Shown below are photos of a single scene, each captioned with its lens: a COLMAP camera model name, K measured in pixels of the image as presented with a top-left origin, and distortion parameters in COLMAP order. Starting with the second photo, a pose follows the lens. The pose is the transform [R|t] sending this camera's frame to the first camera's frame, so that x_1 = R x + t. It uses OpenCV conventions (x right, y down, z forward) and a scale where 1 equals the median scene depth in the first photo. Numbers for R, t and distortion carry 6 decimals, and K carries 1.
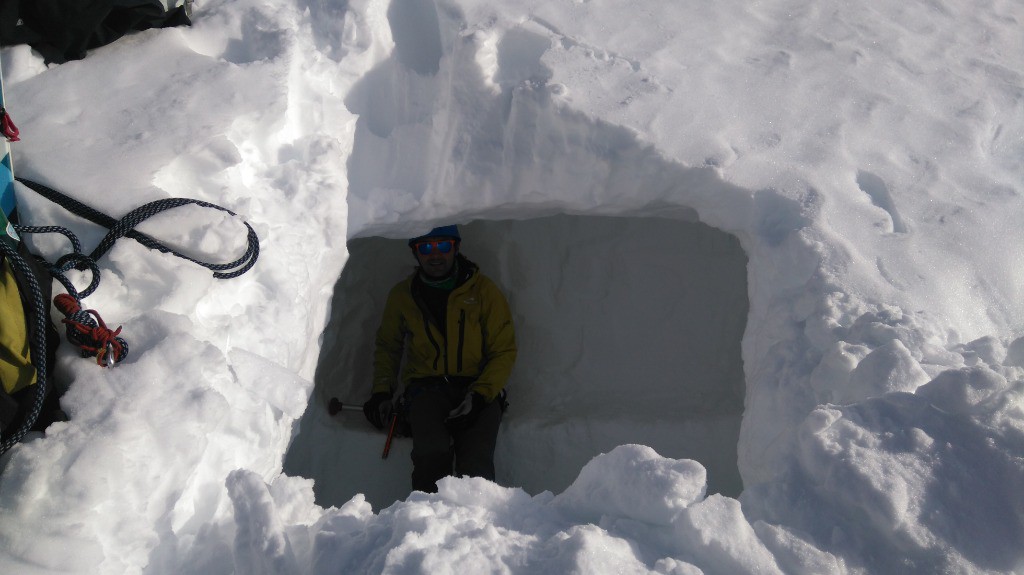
lens RADIAL K [[749.0, 0, 512.0], [0, 749.0, 287.5], [0, 0, 1]] dist [0.142154, -0.222467]
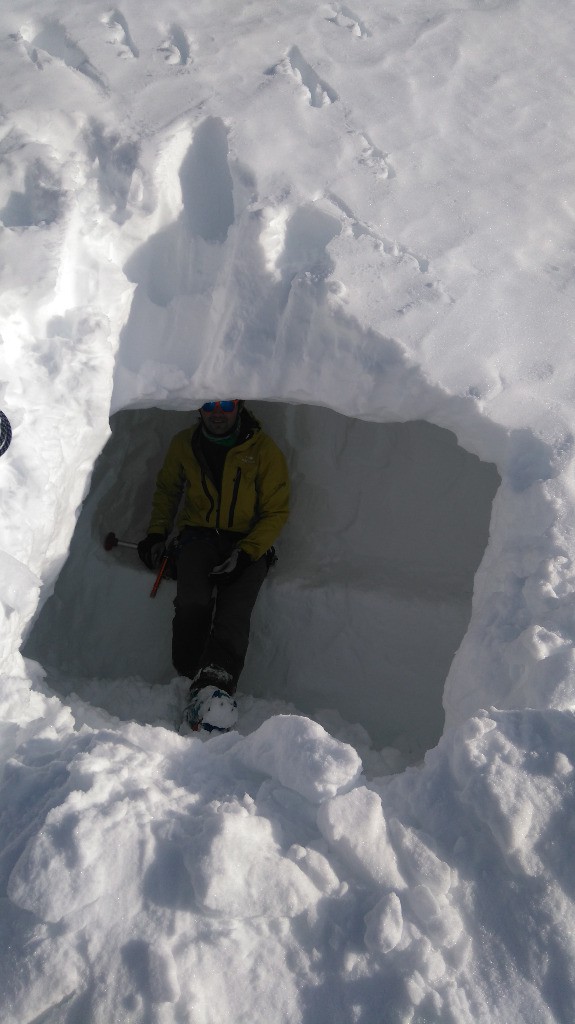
lens RADIAL K [[749.0, 0, 287.5], [0, 749.0, 512.0], [0, 0, 1]] dist [0.142154, -0.222467]
pose [[0.991227, 0.124563, -0.044186, 0.082393], [-0.115696, 0.979390, 0.165559, -0.142170], [0.063897, -0.158995, 0.985210, -0.006810]]
